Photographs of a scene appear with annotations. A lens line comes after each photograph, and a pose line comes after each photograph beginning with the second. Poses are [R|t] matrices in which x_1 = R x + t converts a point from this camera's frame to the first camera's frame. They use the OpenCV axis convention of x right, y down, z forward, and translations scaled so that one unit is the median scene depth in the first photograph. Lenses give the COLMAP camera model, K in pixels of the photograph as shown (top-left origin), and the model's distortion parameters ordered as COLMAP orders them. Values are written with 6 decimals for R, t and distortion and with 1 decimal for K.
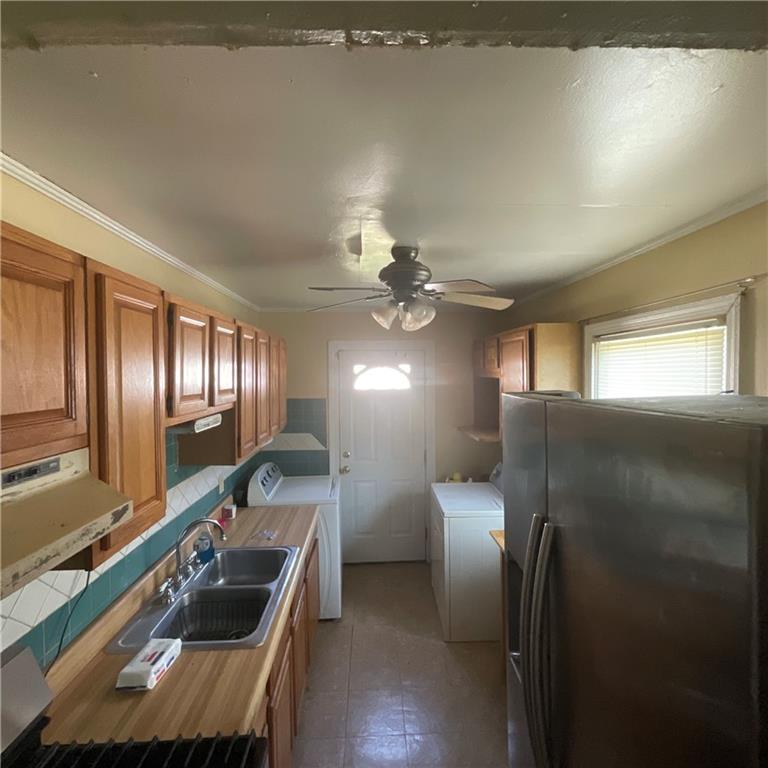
lens RADIAL K [[413.6, 0, 382.8], [0, 413.6, 387.2], [0, 0, 1]] dist [-0.005209, 0.007185]
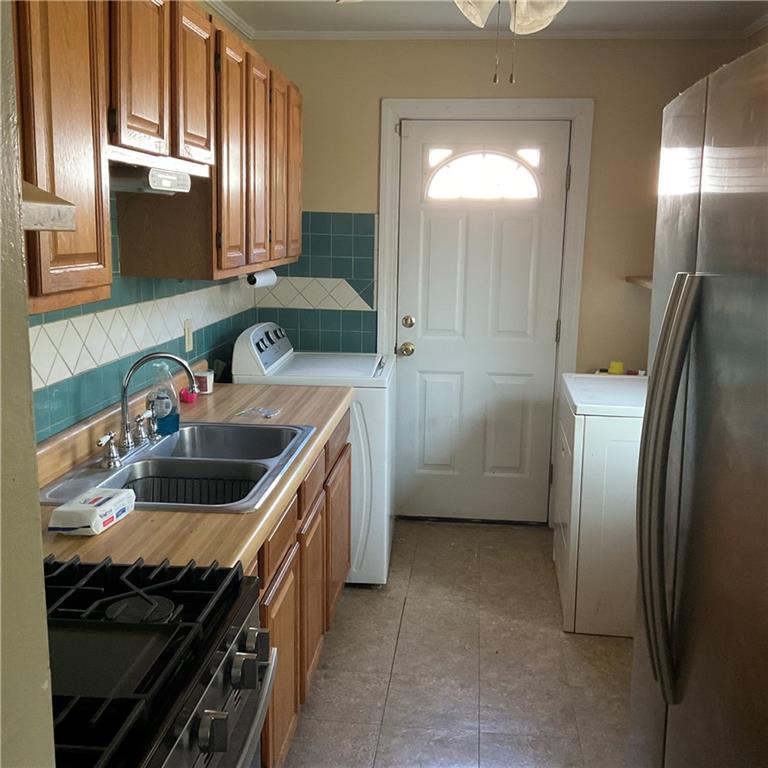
lens RADIAL K [[841.0, 0, 380.1], [0, 841.0, 381.7], [0, 0, 1]] dist [0.108638, 0.000000]
pose [[0.989087, 0.052744, -0.137570, 0.040440], [-0.032636, 0.988964, 0.144516, 0.110089], [0.143674, -0.138449, 0.979893, -0.128807]]
